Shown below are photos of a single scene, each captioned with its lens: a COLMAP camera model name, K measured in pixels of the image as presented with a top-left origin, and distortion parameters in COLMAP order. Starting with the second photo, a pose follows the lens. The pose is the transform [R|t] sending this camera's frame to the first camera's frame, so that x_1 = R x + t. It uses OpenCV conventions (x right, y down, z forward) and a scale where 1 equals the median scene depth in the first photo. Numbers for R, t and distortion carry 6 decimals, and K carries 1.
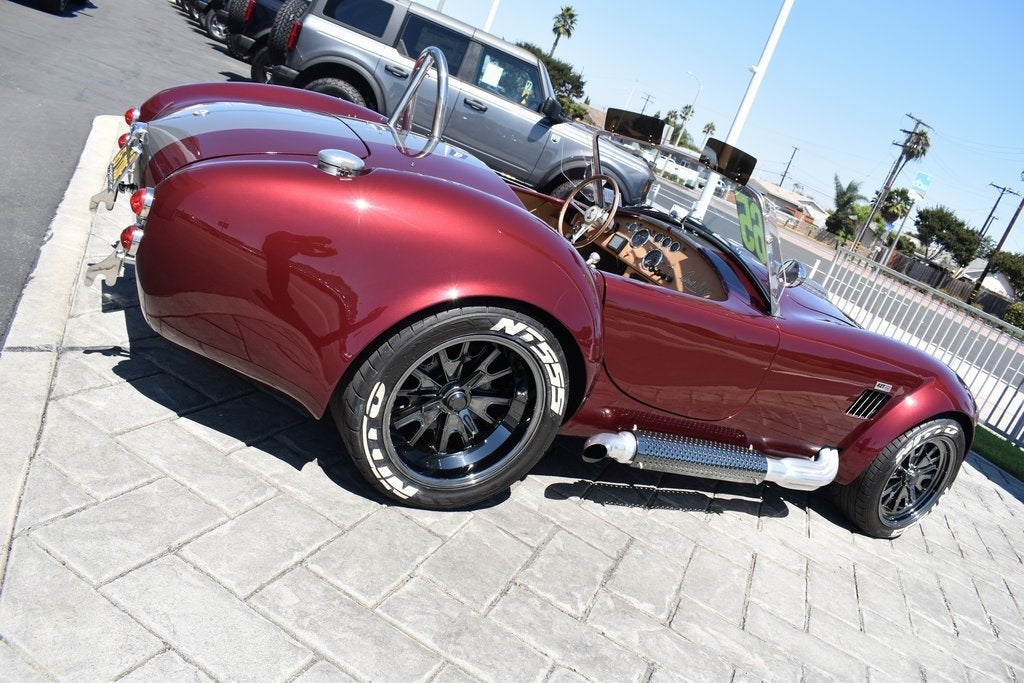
lens RADIAL K [[799.5, 0, 512.8], [0, 799.5, 348.7], [0, 0, 1]] dist [-0.091091, 0.011336]
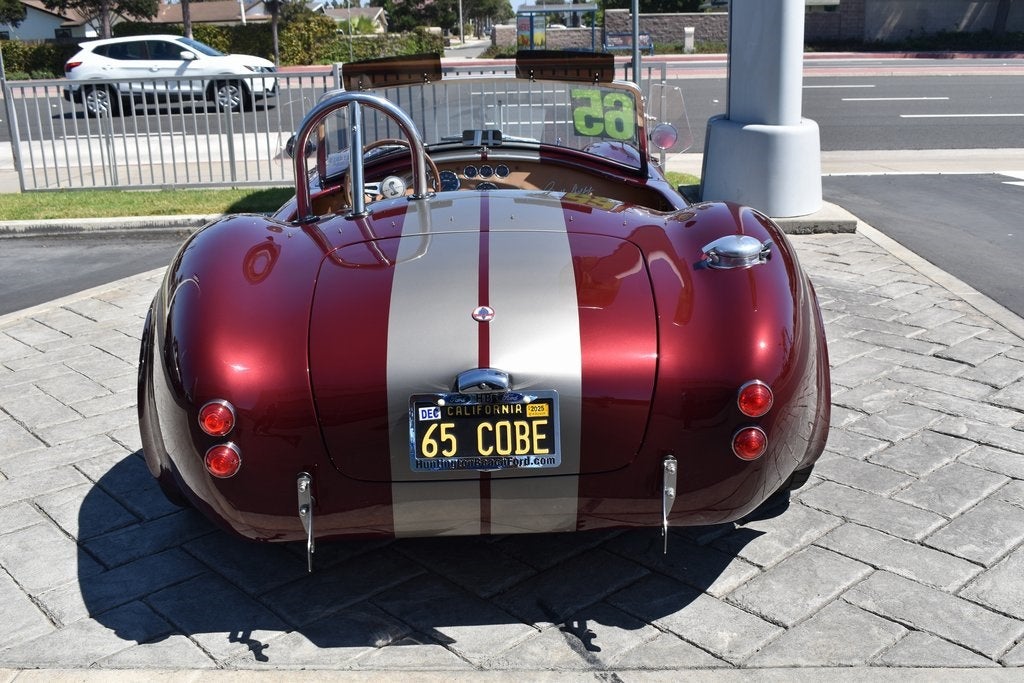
lens RADIAL K [[1079.3, 0, 513.5], [0, 1079.3, 345.7], [0, 0, 1]] dist [-0.070537, 0.018671]
pose [[0.391510, -0.600378, 0.697328, -1.176807], [0.446499, 0.786579, 0.426536, -0.739908], [-0.804586, 0.144364, 0.576021, 0.435062]]
